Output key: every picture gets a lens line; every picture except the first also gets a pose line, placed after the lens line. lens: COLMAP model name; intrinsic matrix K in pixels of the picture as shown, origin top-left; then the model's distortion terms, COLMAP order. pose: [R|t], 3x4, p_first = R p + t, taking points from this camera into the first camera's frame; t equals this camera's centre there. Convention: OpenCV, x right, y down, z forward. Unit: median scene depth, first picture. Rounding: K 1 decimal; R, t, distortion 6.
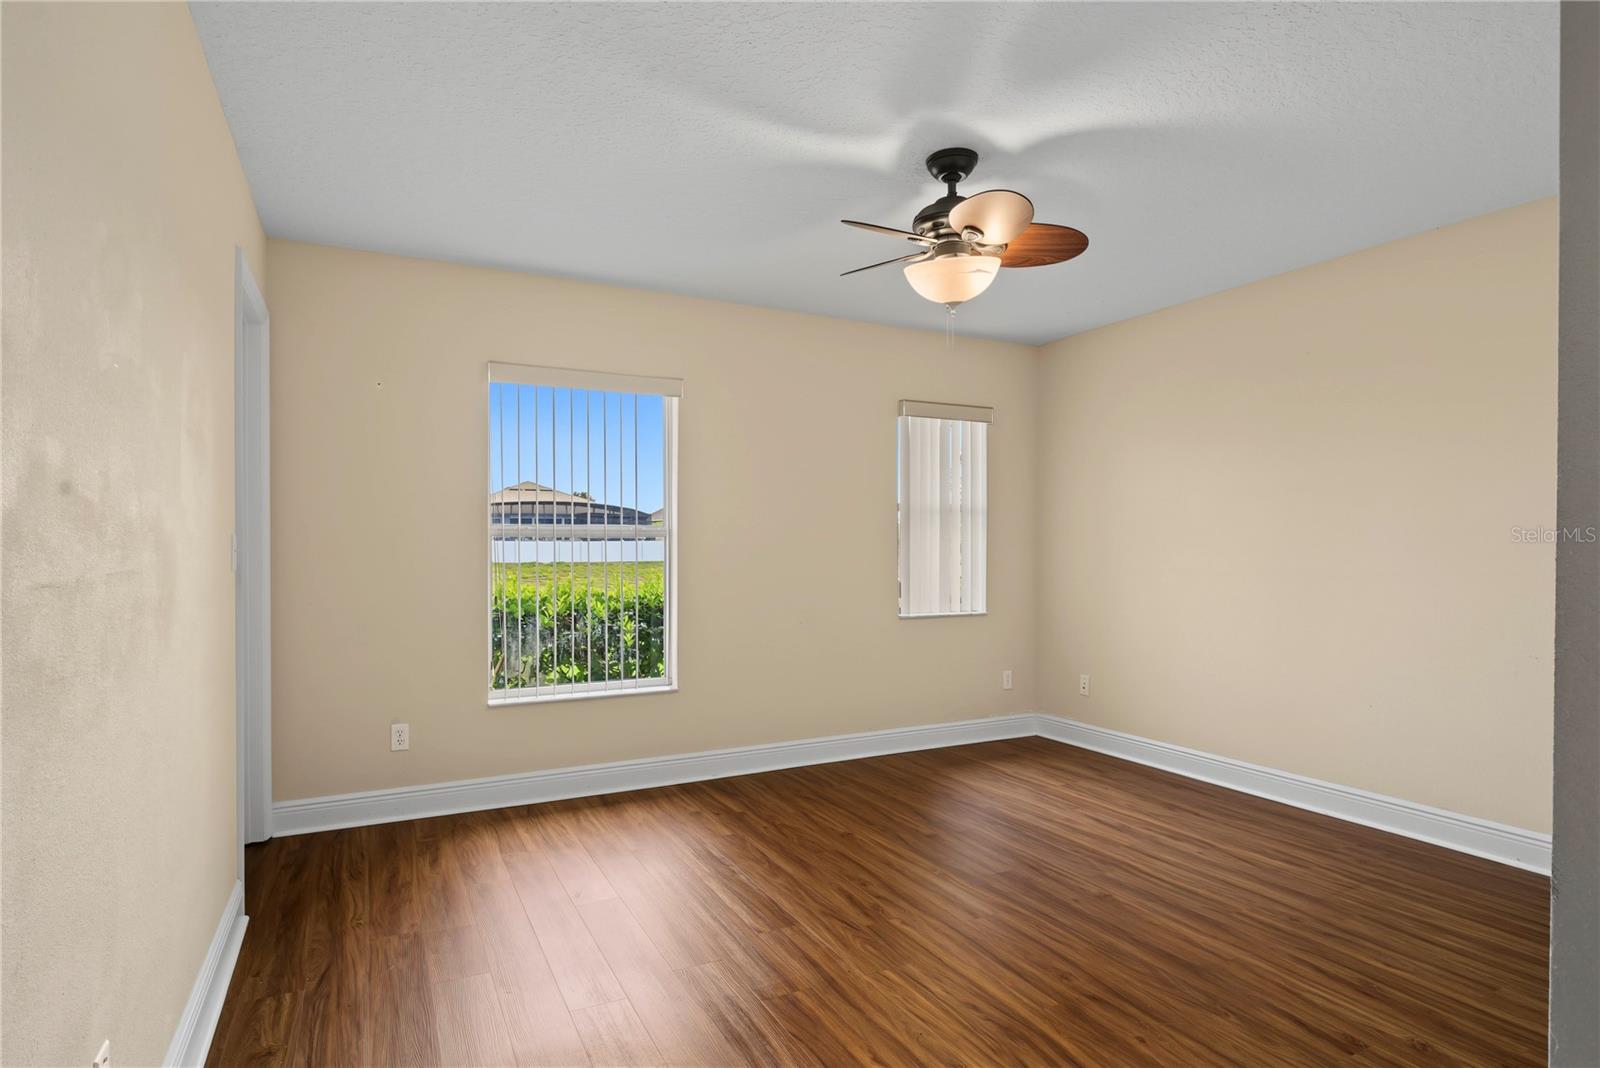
lens RADIAL K [[830.2, 0, 796.7], [0, 830.2, 535.7], [0, 0, 1]] dist [-0.005649, -0.000378]
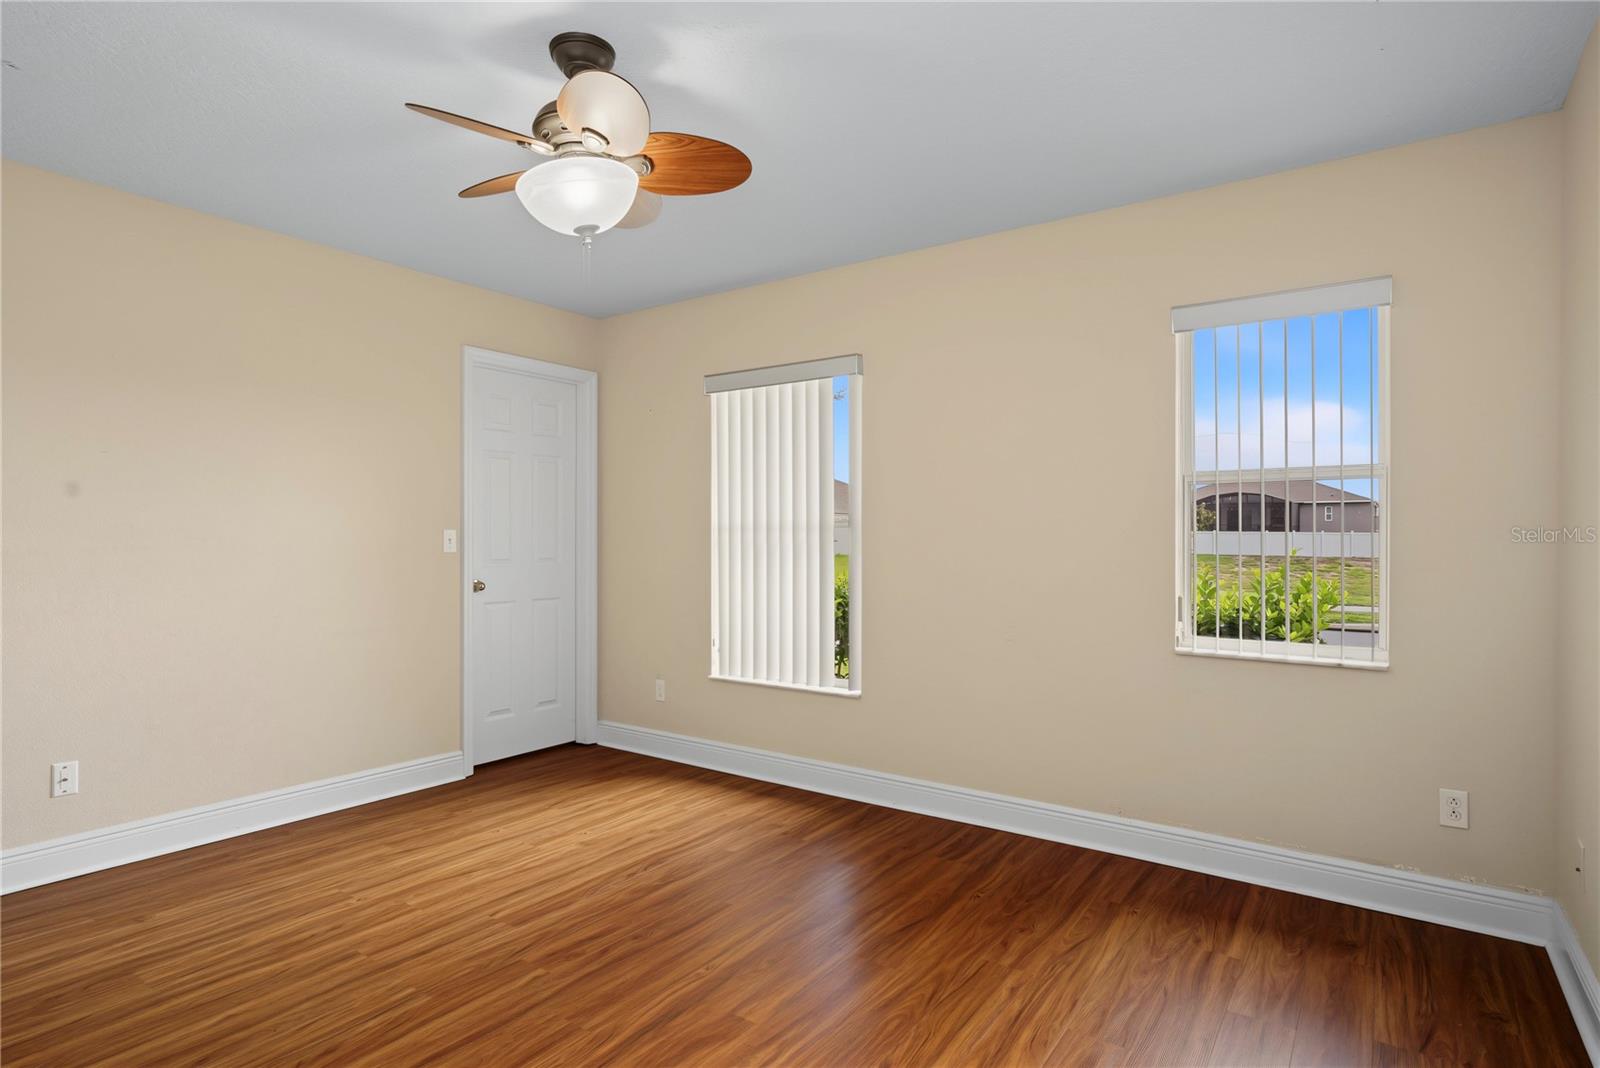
lens RADIAL K [[839.0, 0, 790.6], [0, 839.0, 513.6], [0, 0, 1]] dist [0.001043, 0.000118]
pose [[0.465188, -0.024691, -0.884867, 0.702532], [0.009104, 0.999691, -0.023109, 0.011261], [0.885165, 0.002695, 0.465269, 0.571232]]
